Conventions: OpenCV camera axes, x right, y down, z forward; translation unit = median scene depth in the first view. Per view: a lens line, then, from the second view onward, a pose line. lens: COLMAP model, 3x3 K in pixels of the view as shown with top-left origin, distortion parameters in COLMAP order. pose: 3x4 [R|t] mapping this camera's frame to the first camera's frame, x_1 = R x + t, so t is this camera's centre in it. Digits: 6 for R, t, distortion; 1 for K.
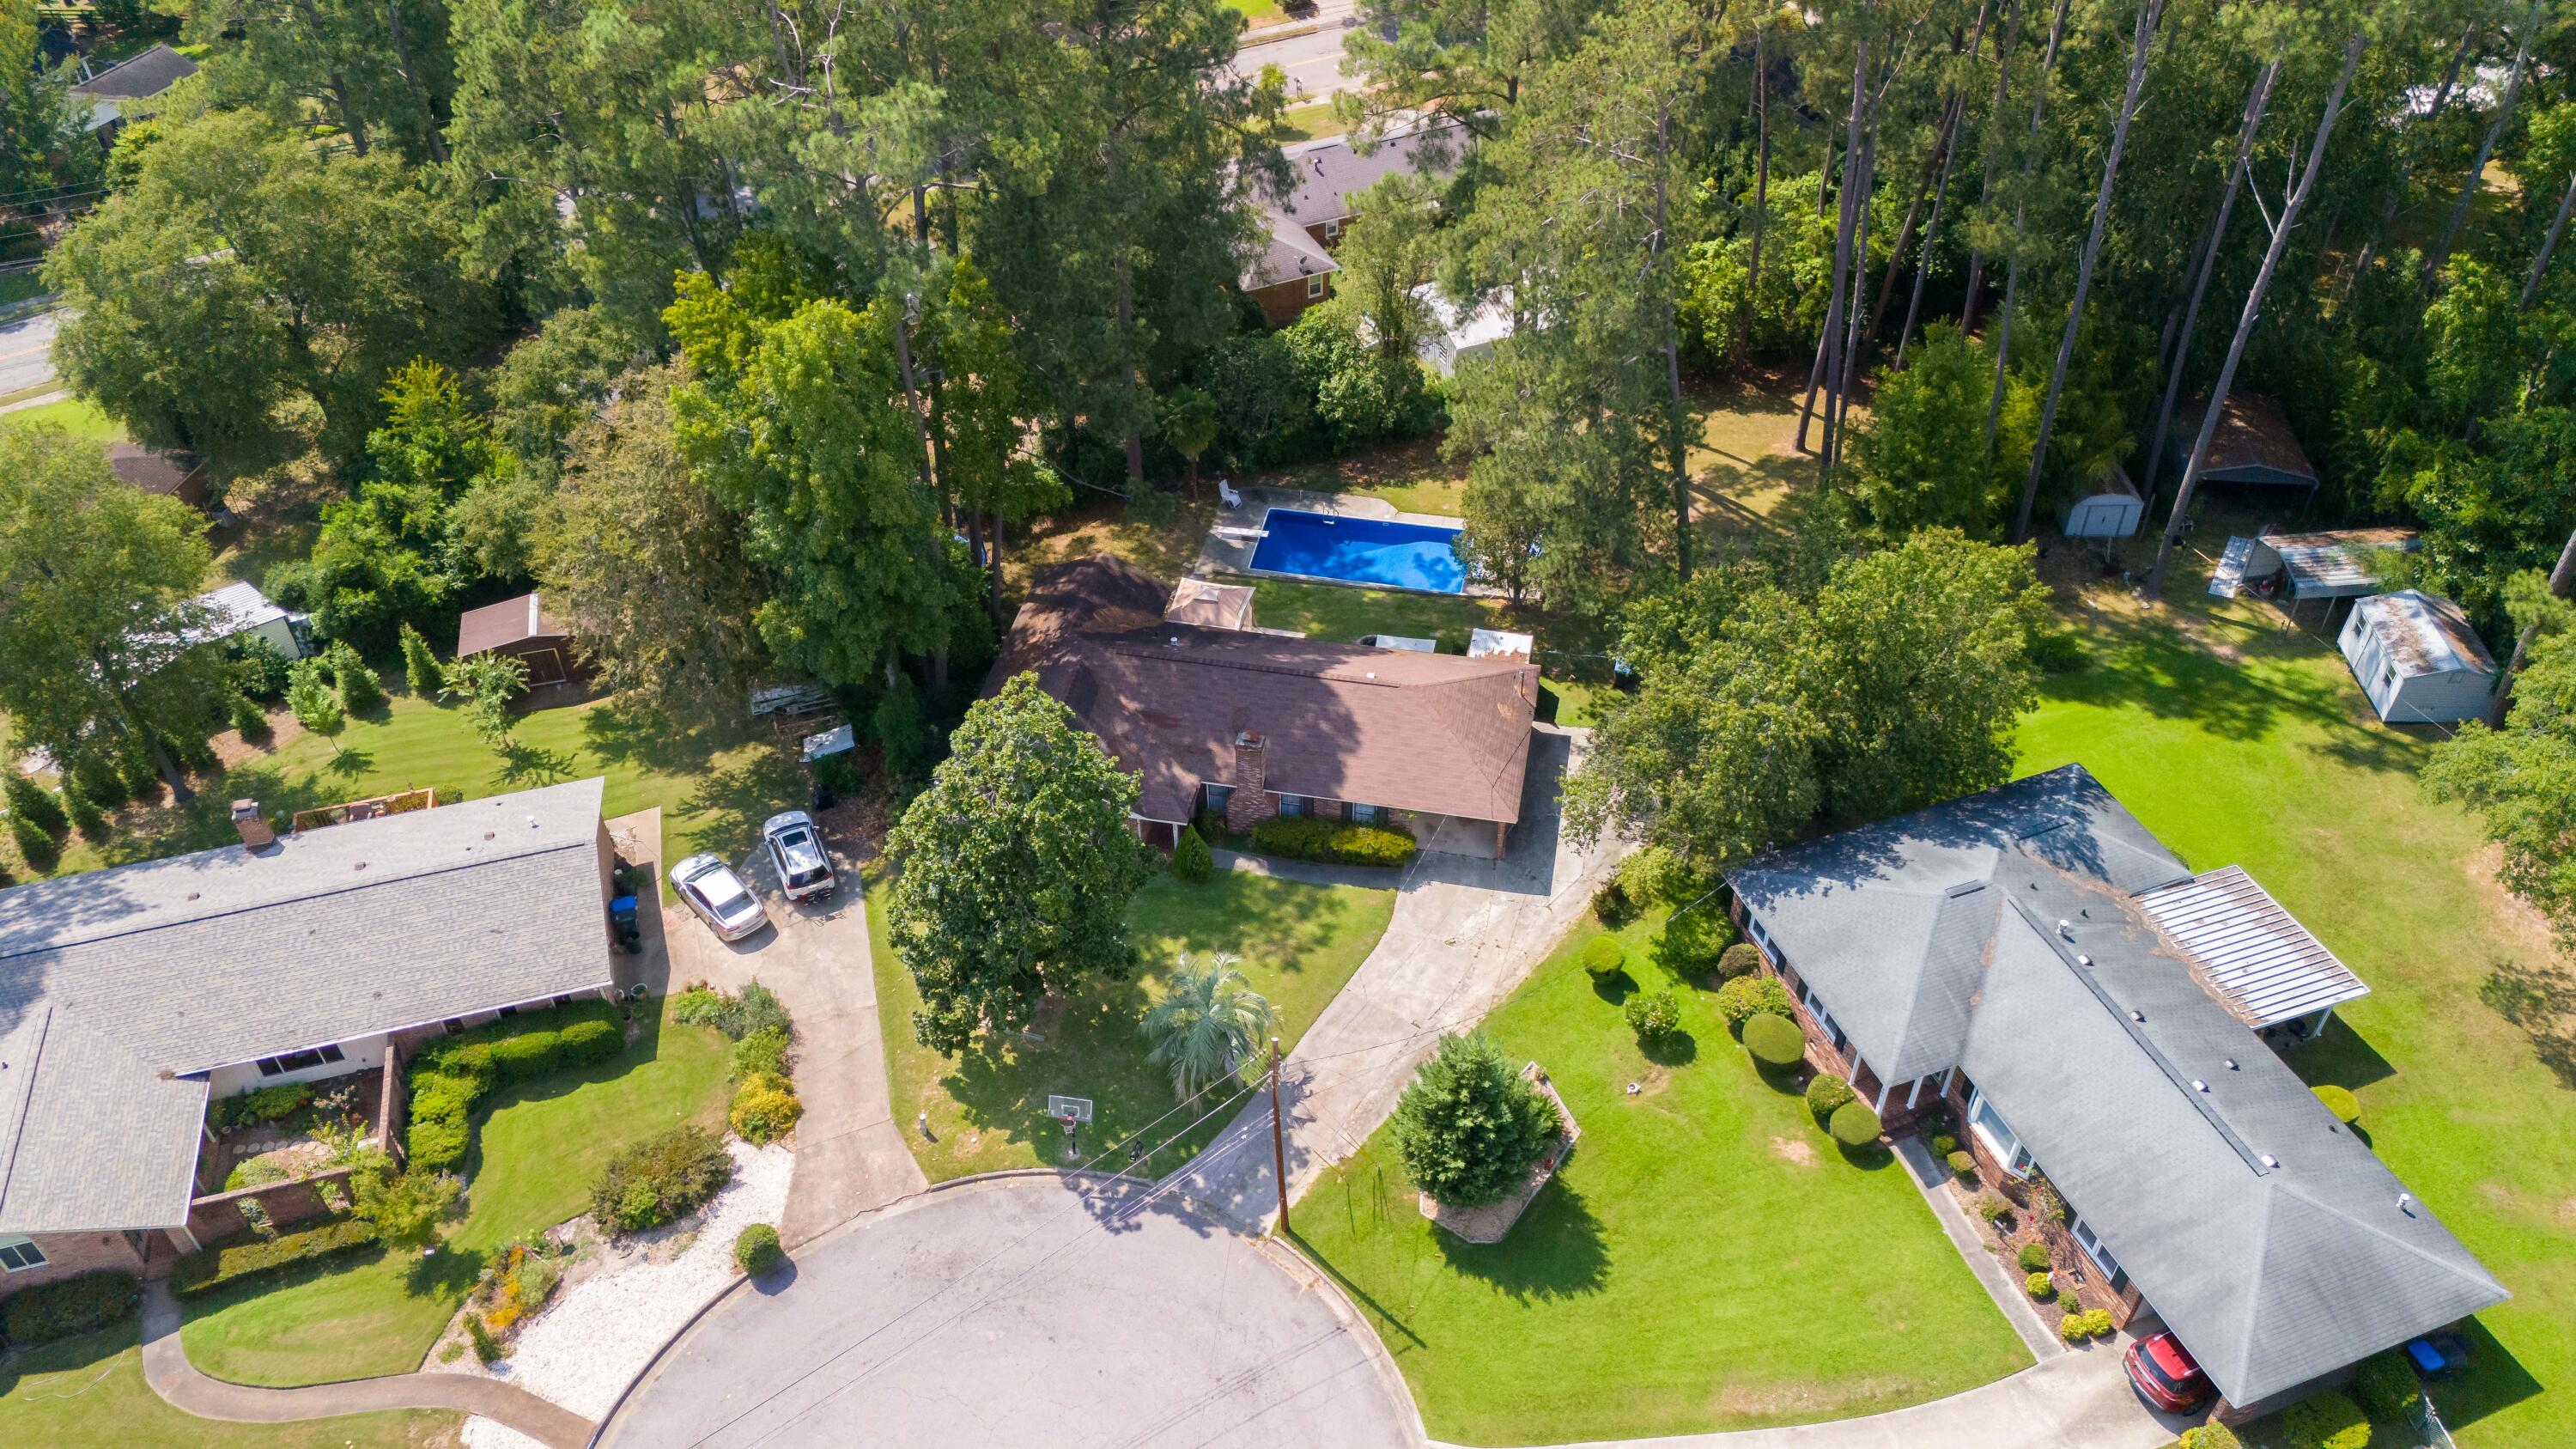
lens RADIAL K [[1856.6, 0, 1288.0], [0, 1856.6, 724.5], [0, 0, 1]] dist [0.039725, -0.045554]
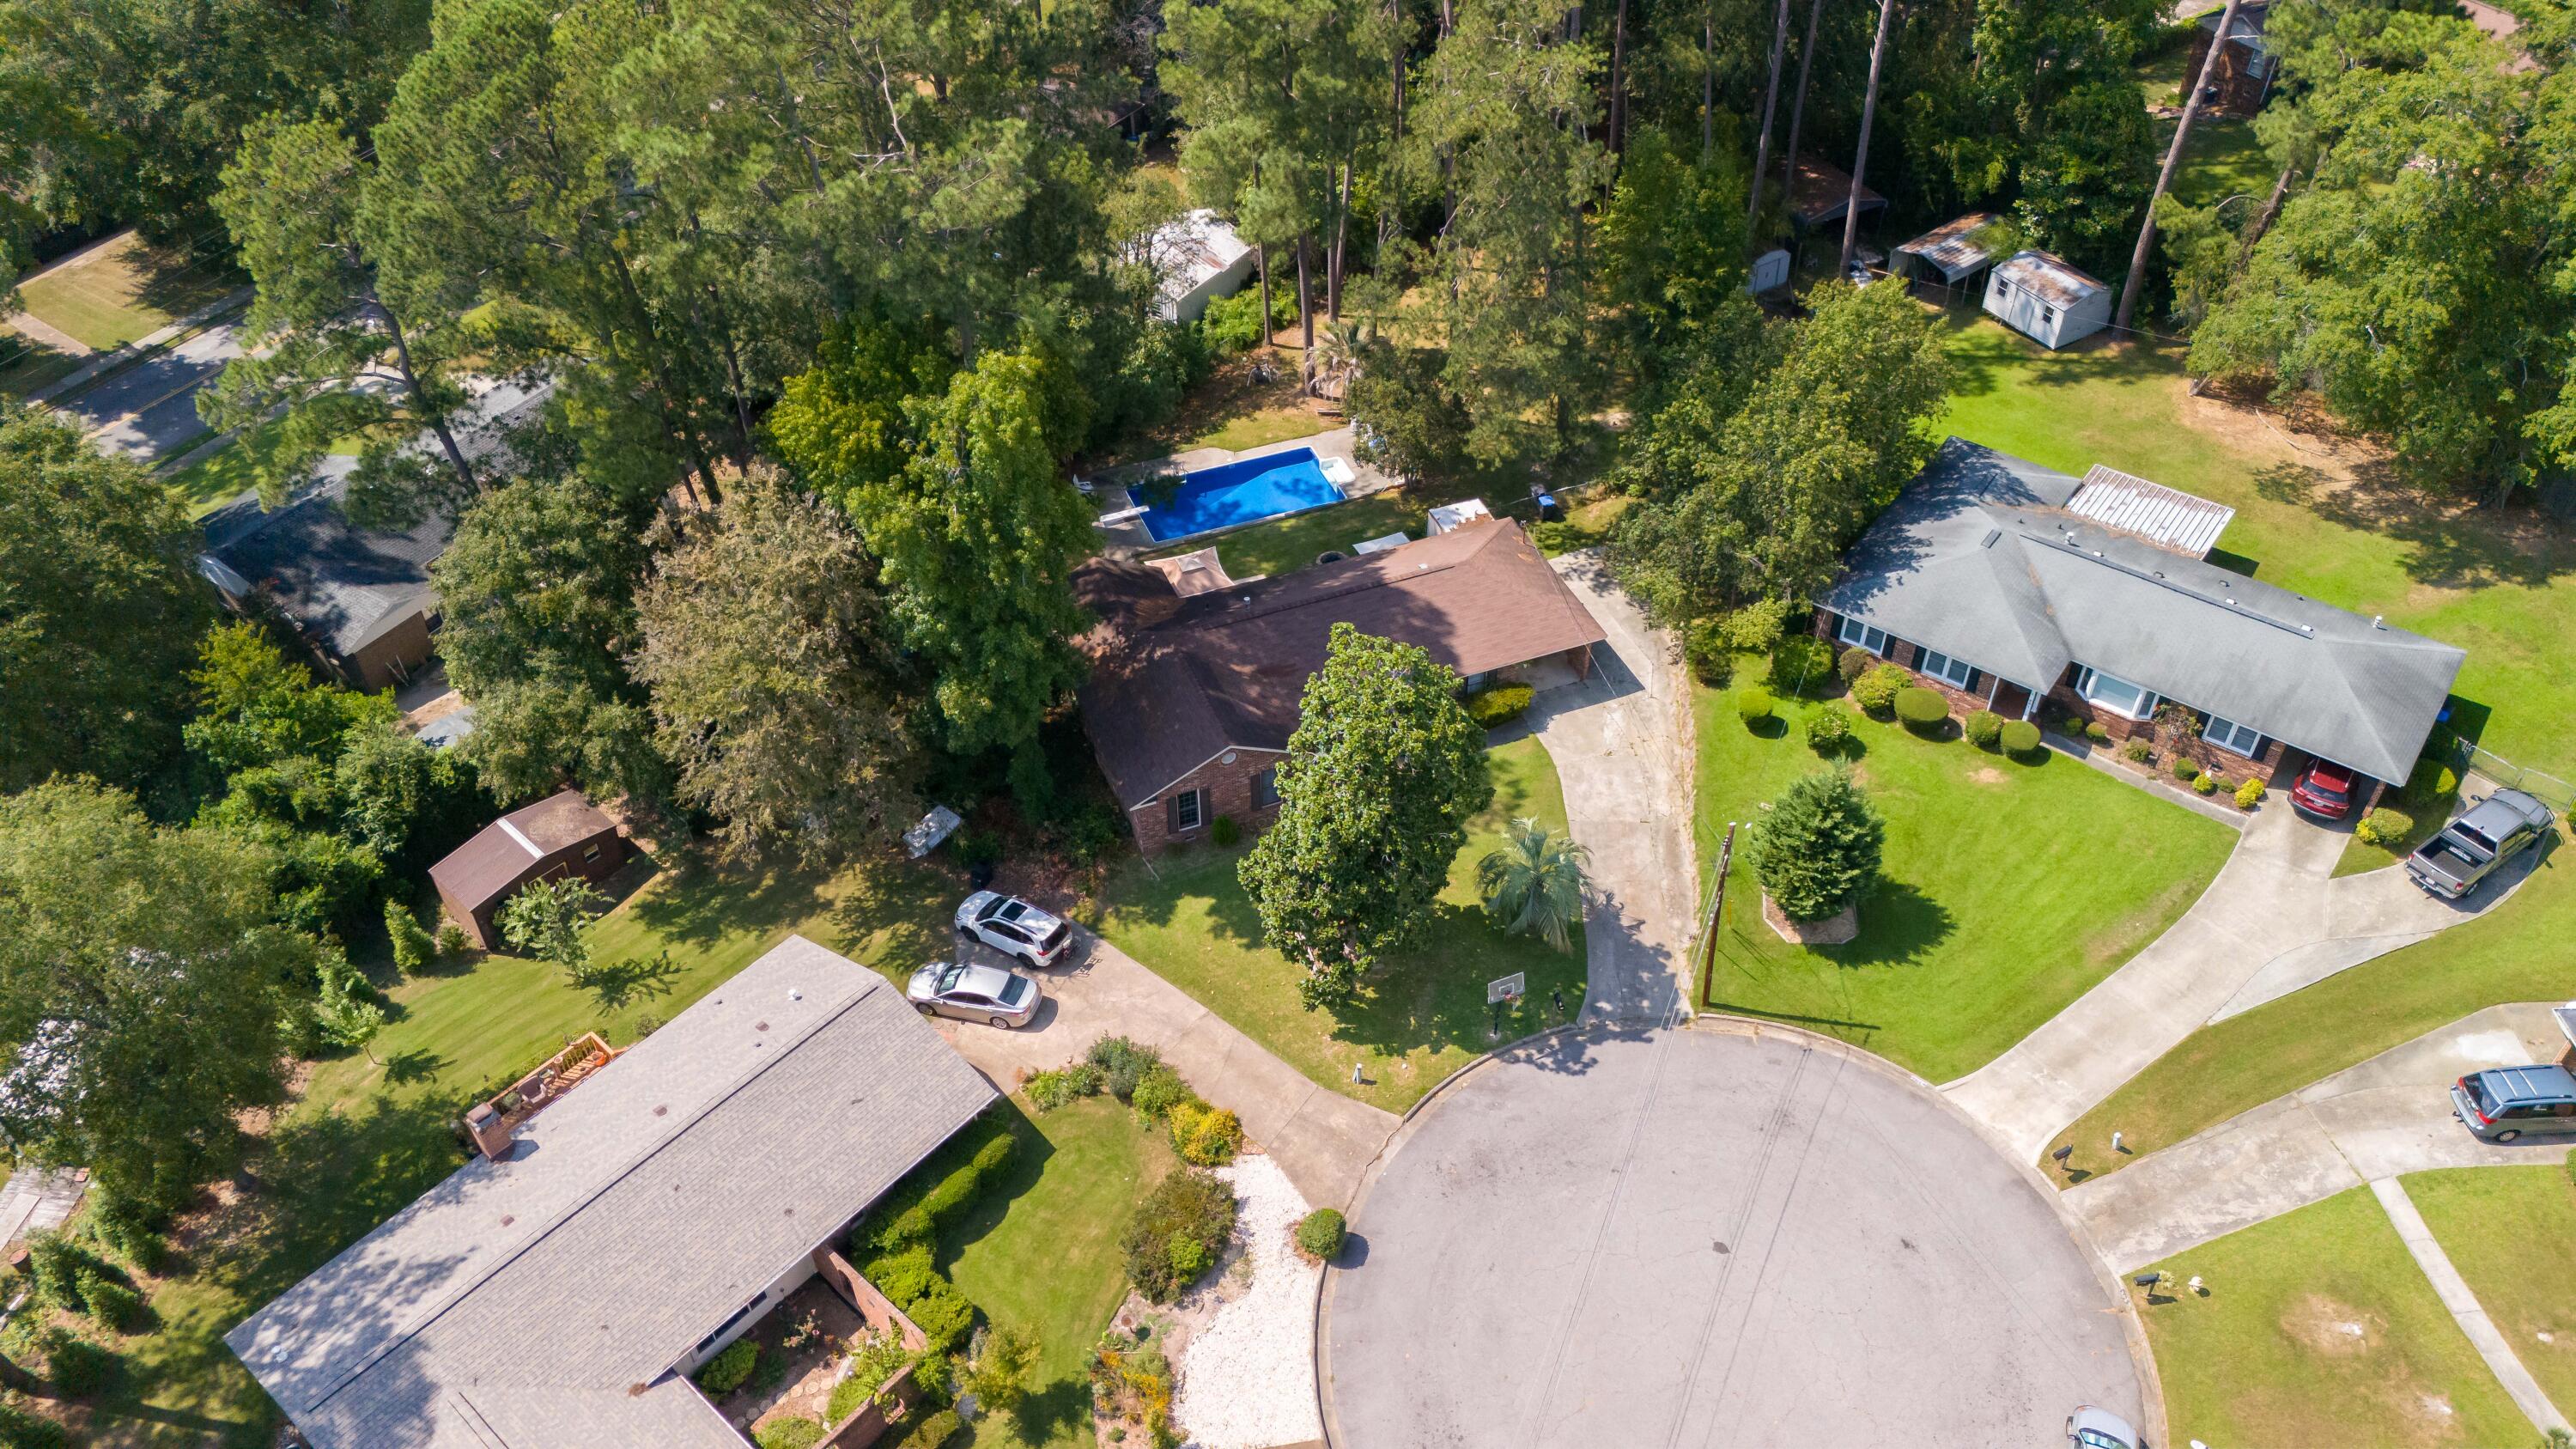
lens RADIAL K [[1856.6, 0, 1288.0], [0, 1856.6, 724.5], [0, 0, 1]] dist [0.039725, -0.045554]
pose [[0.846209, -0.360343, 0.392534, -0.519715], [0.358998, 0.929925, 0.079748, -0.059553], [-0.393764, 0.073435, 0.916274, 0.042397]]
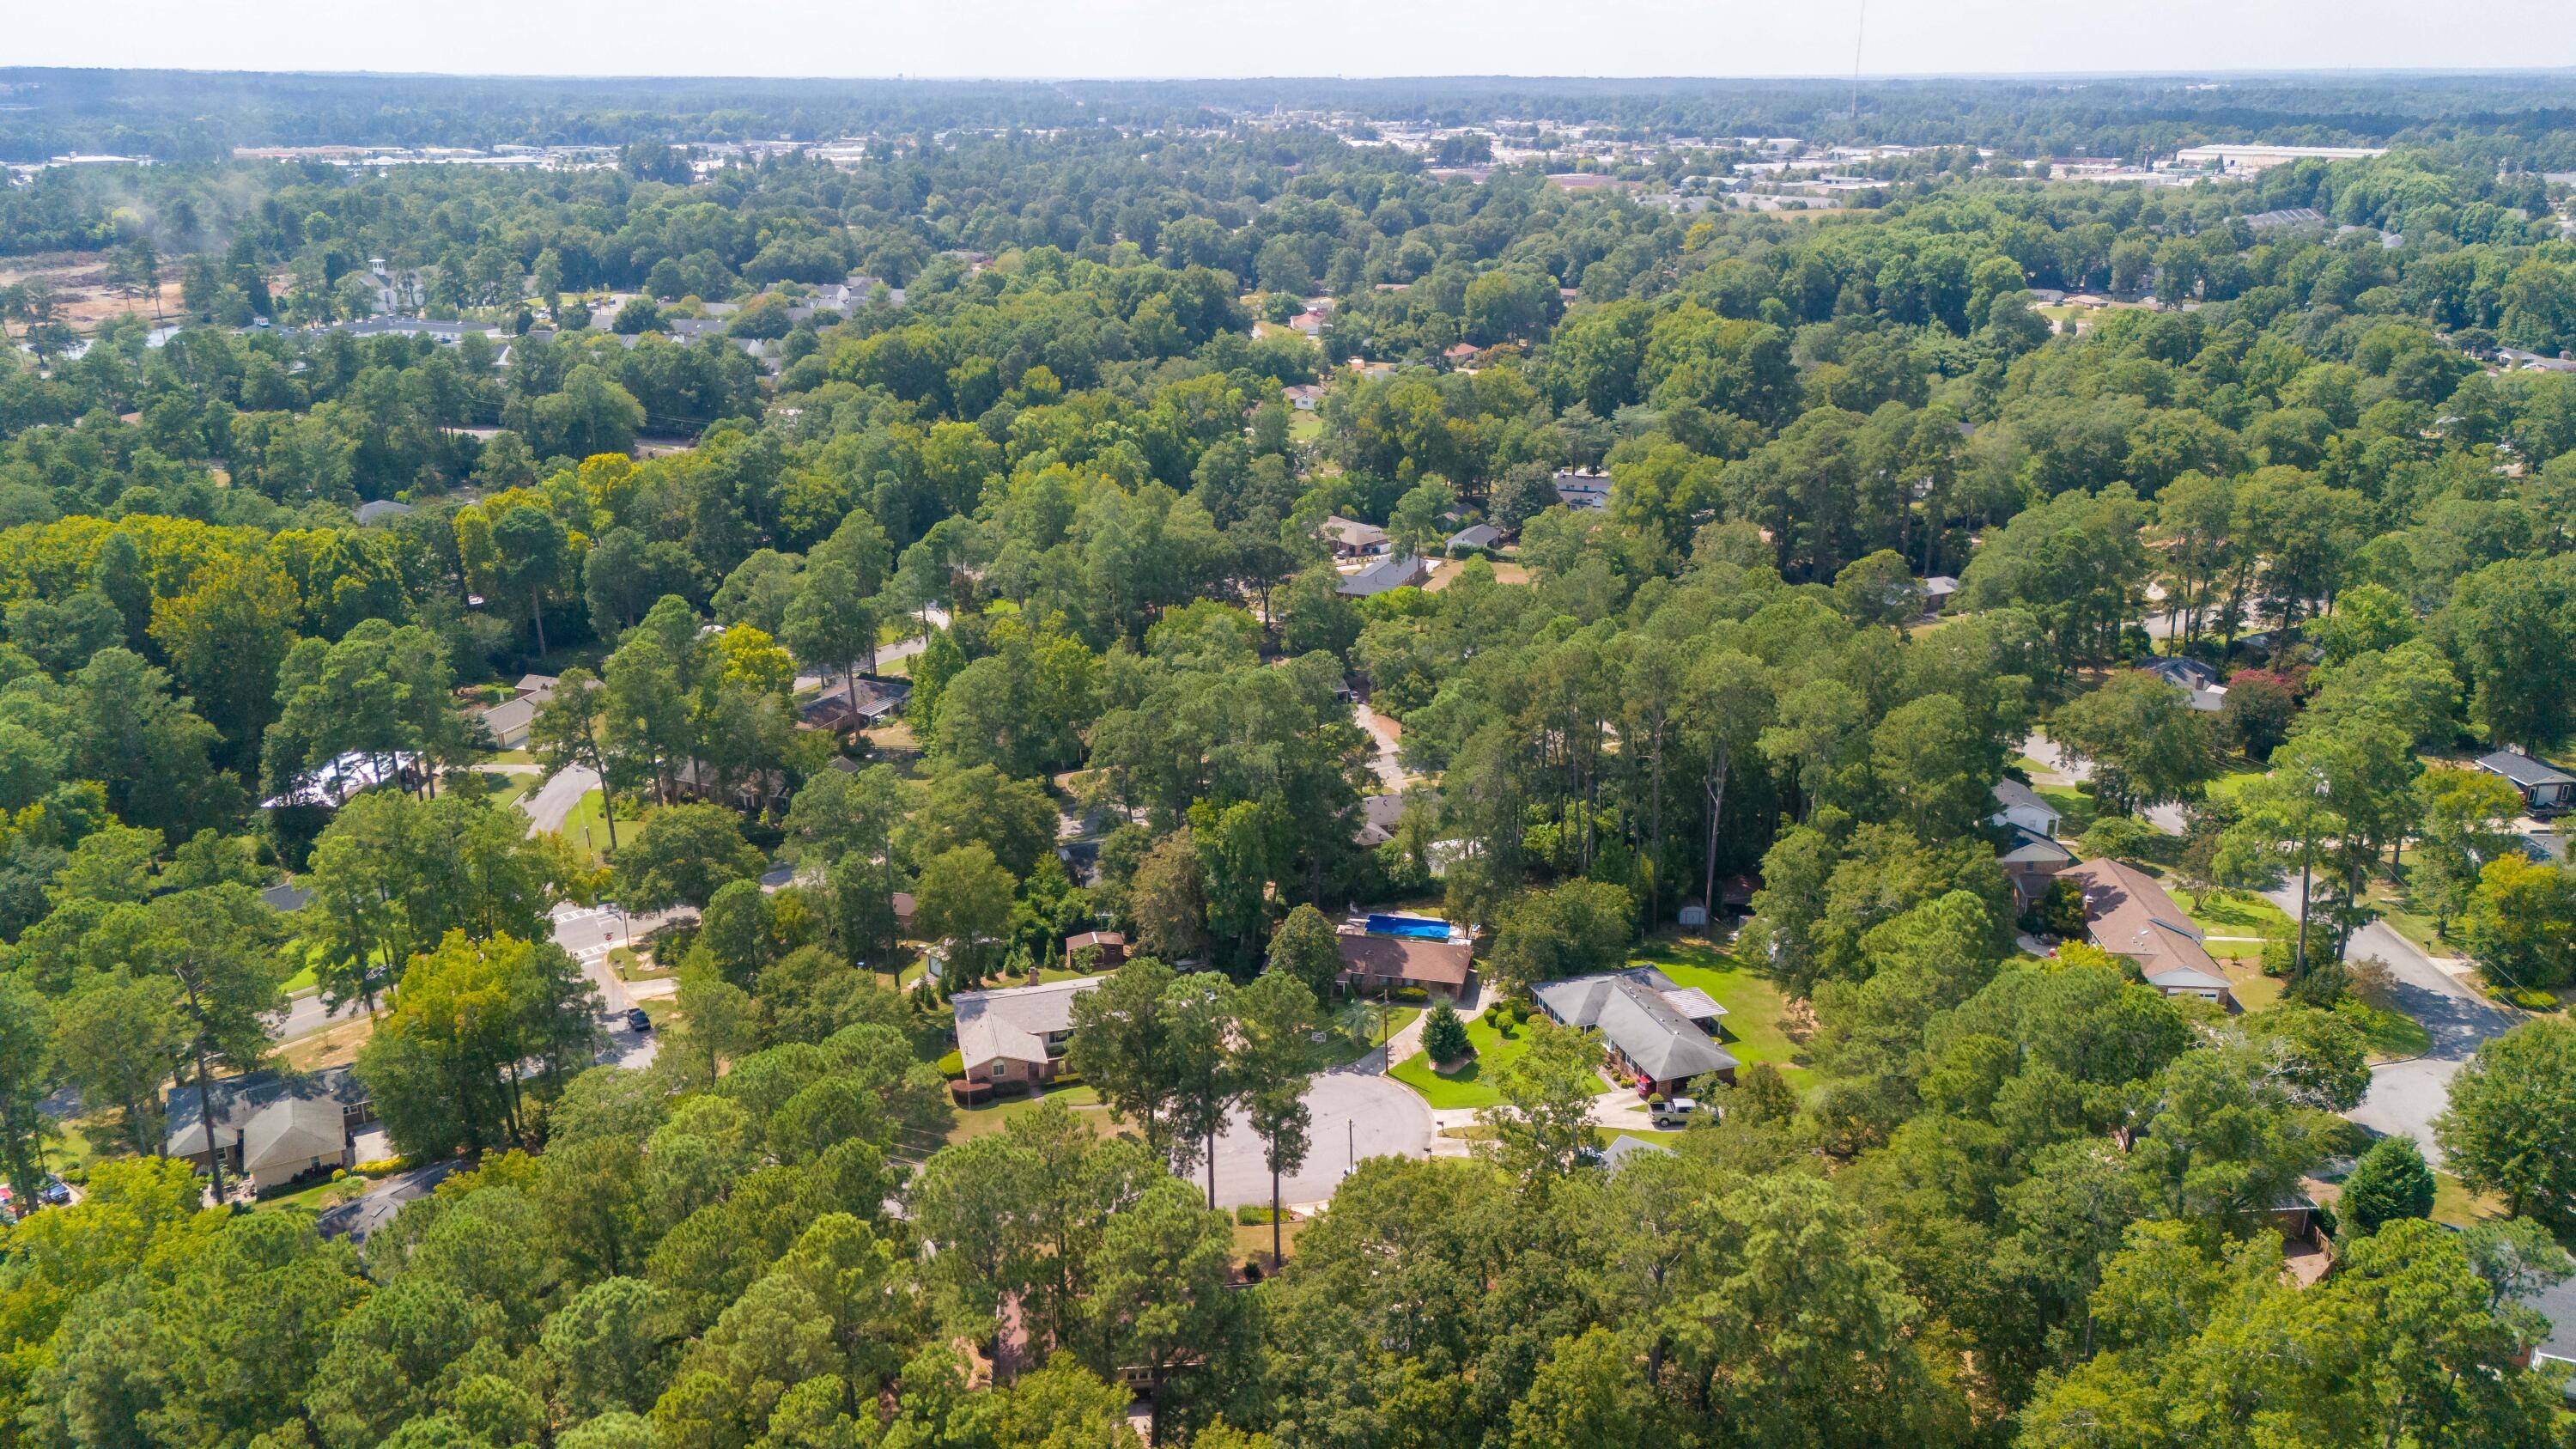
lens RADIAL K [[1856.6, 0, 1288.0], [0, 1856.6, 724.5], [0, 0, 1]] dist [0.039725, -0.045554]
pose [[0.999787, 0.012689, -0.016283, -0.111491], [-0.018109, 0.917775, -0.396687, 0.865367], [0.009911, 0.396897, 0.917810, -1.889665]]
